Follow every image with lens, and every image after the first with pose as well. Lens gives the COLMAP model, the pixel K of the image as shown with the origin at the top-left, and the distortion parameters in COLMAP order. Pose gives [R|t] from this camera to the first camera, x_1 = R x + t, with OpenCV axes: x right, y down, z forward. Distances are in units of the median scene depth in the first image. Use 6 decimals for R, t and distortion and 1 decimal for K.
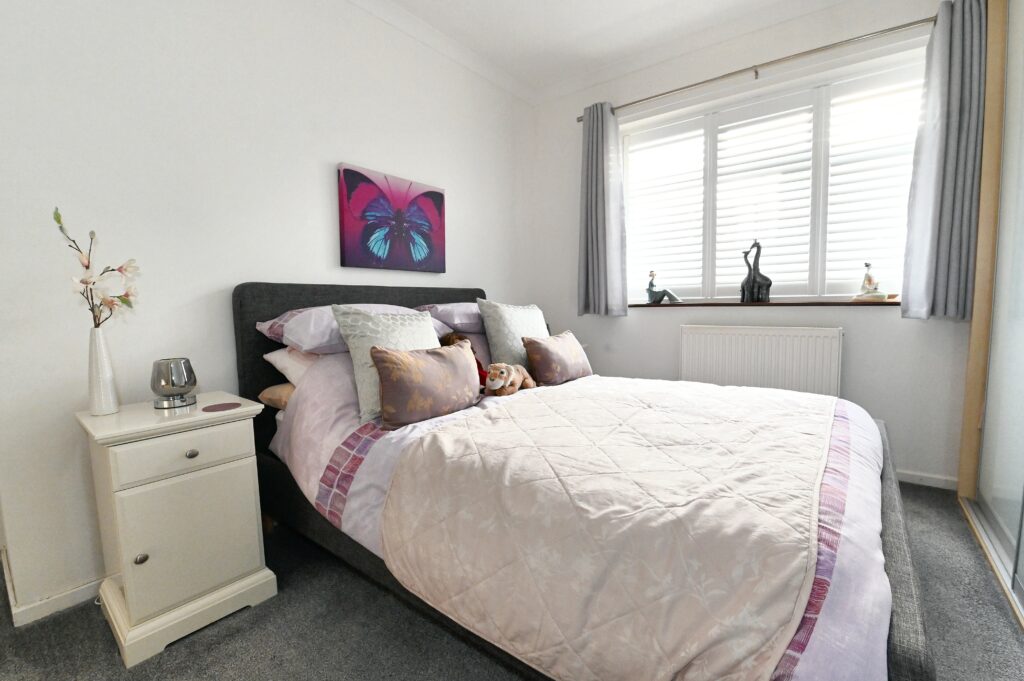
lens RADIAL K [[435.7, 0, 514.7], [0, 435.7, 337.2], [0, 0, 1]] dist [-0.012772, 0.000005]
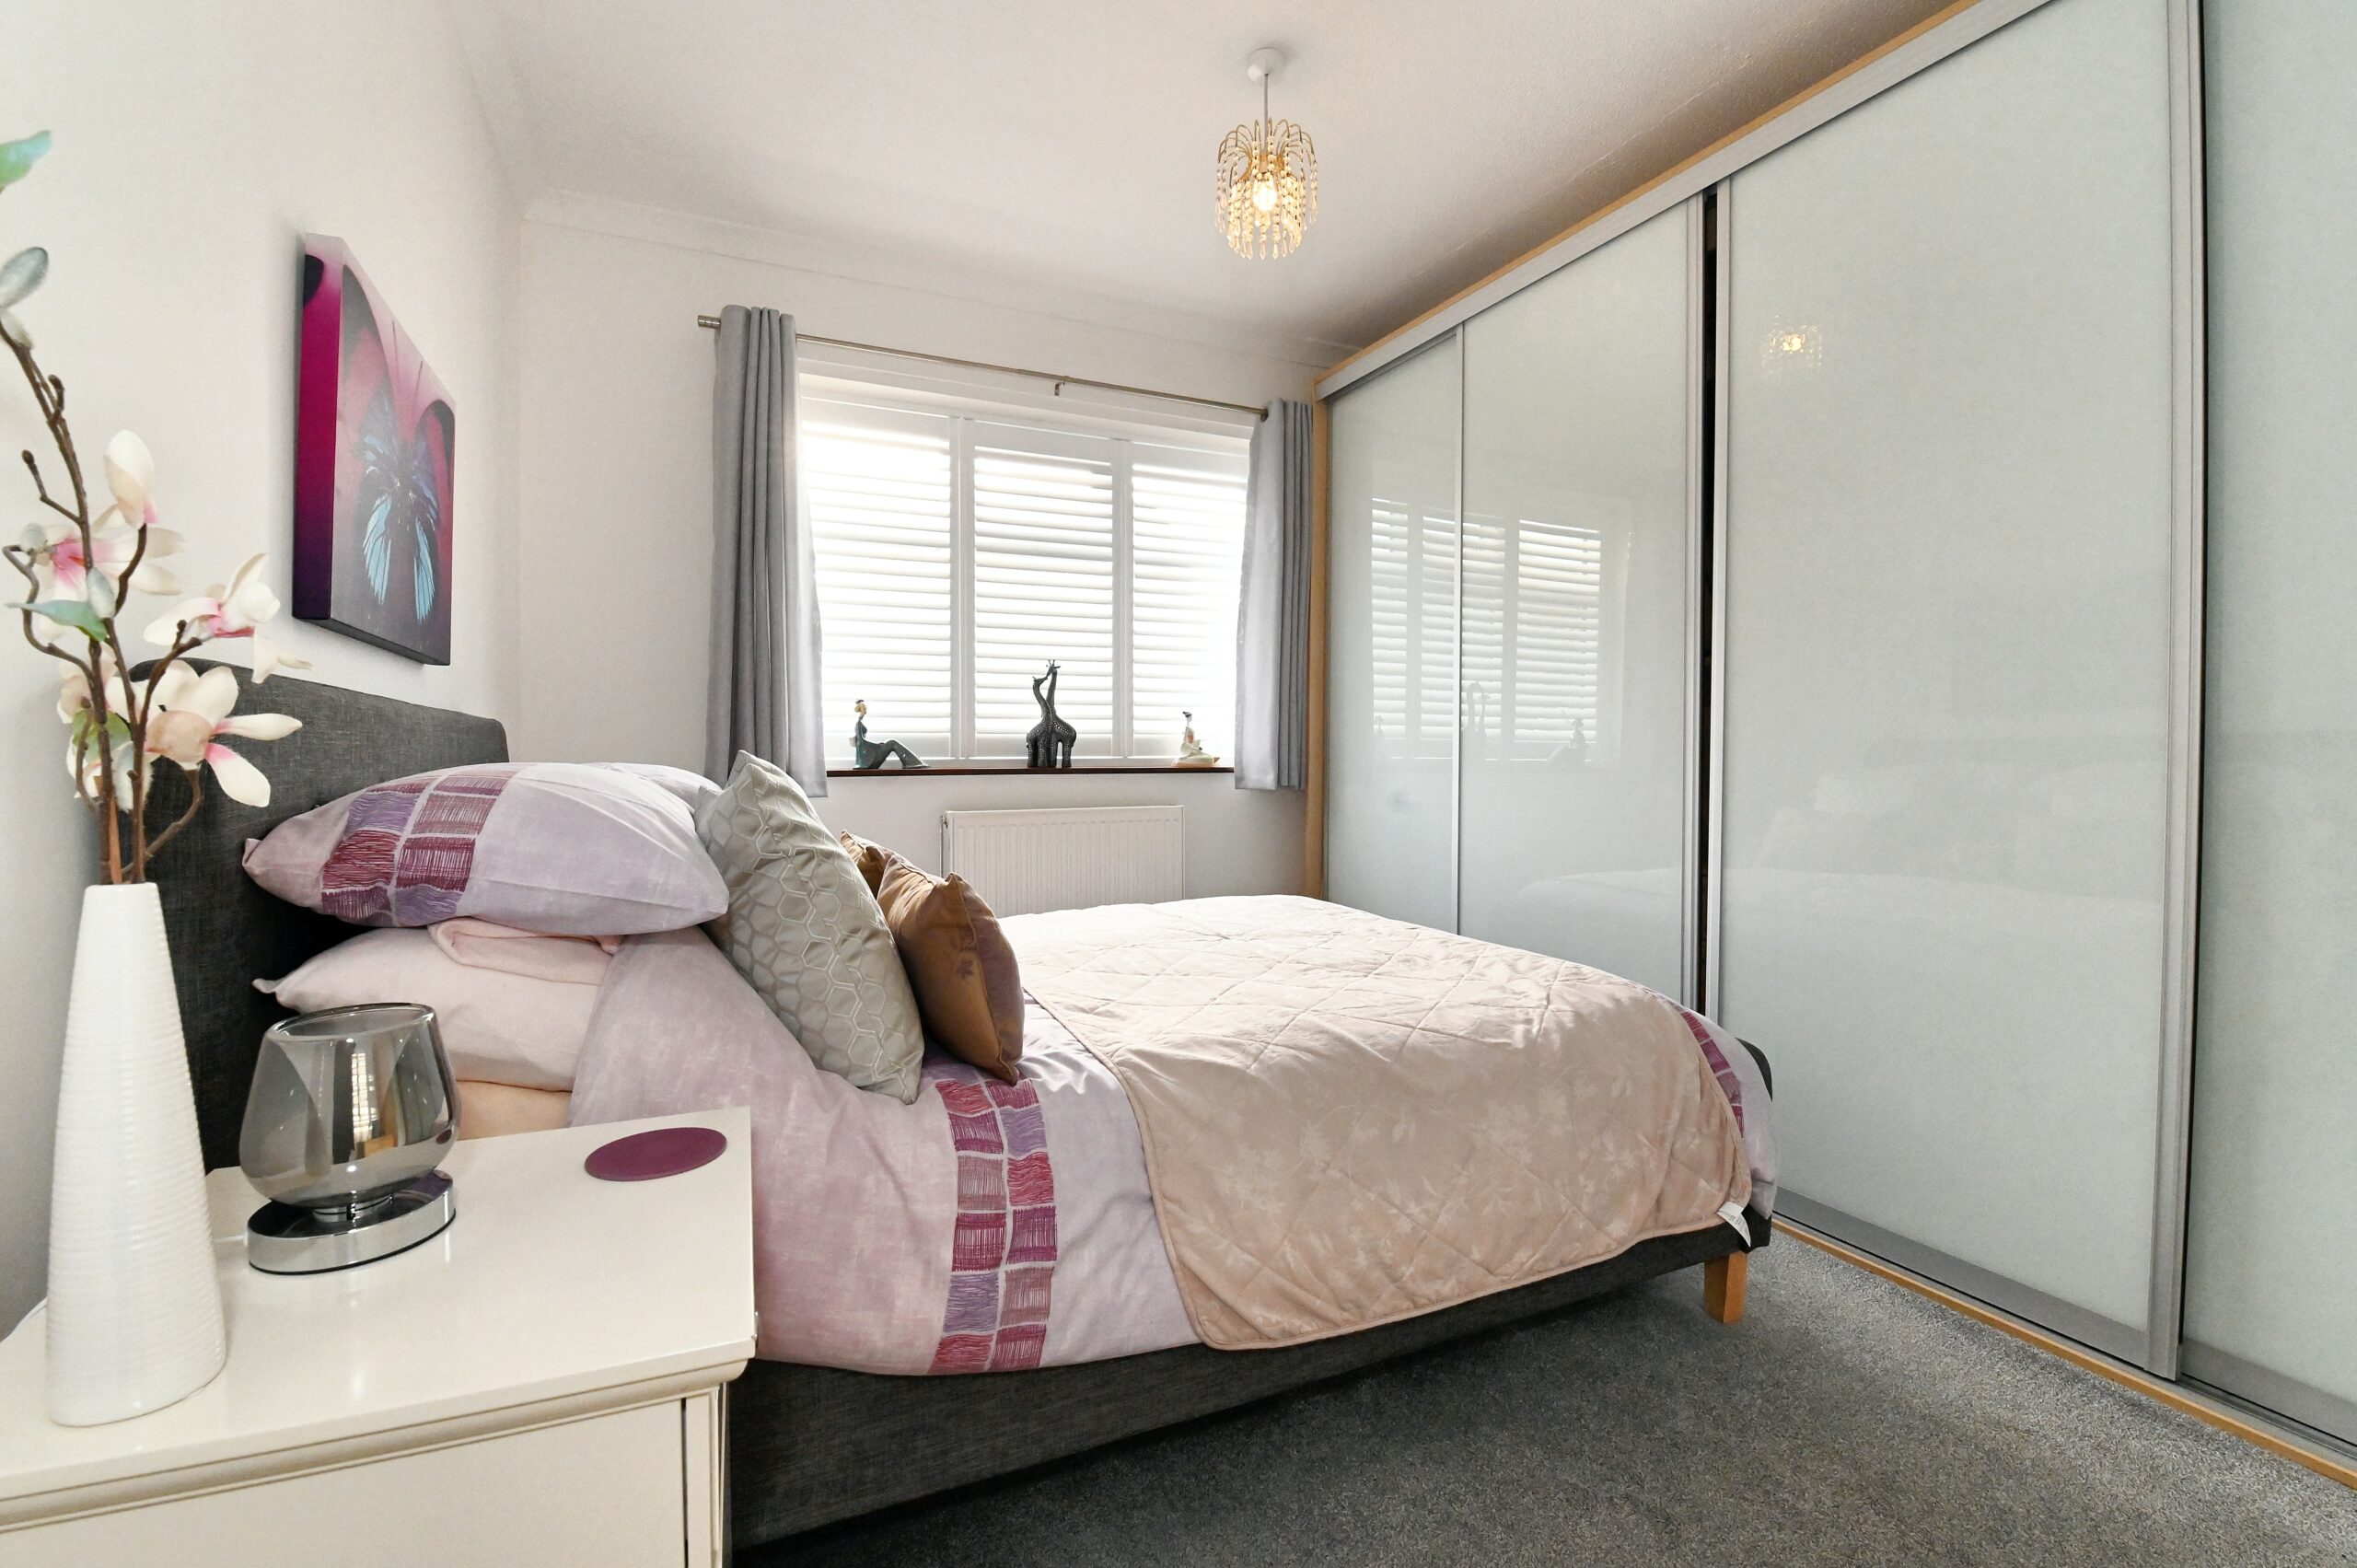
lens RADIAL K [[1002.9, 0, 1179.1], [0, 1002.9, 773.5], [0, 0, 1]] dist [-0.012772, 0.000005]
pose [[0.470750, 0.001162, 0.882266, -0.560425], [0.065974, 0.997153, -0.036515, -0.012238], [-0.879796, 0.075397, 0.469333, 0.228518]]
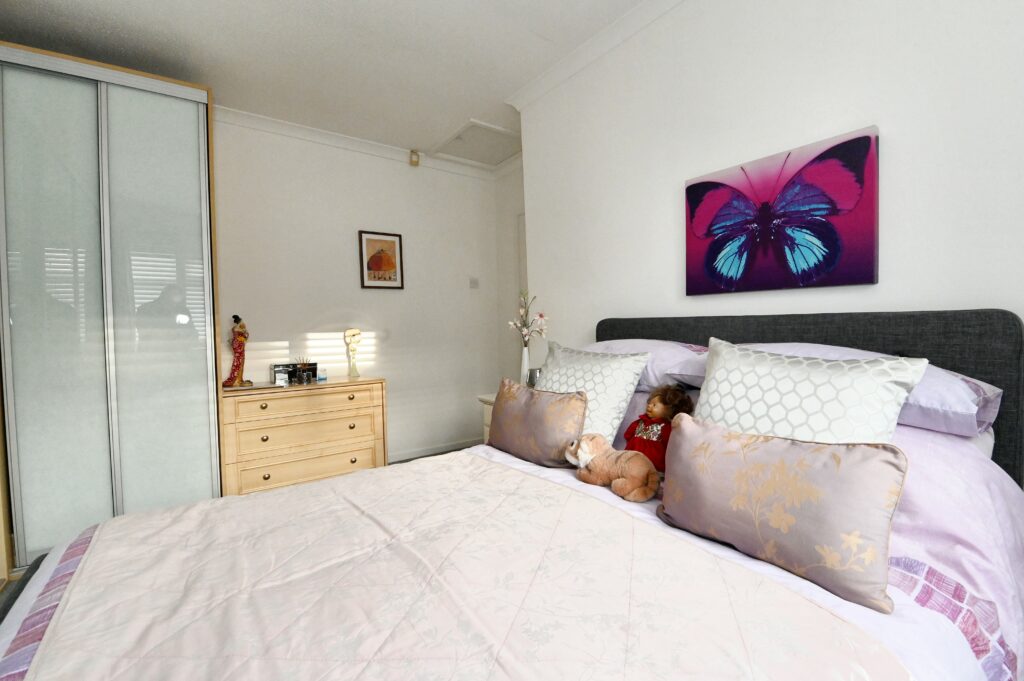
lens RADIAL K [[435.7, 0, 513.9], [0, 435.7, 339.7], [0, 0, 1]] dist [-0.012772, 0.000005]
pose [[-0.271765, 0.040679, -0.961504, 0.470681], [-0.067362, 0.995852, 0.061171, -0.086036], [0.960003, 0.081394, -0.267897, 0.753167]]
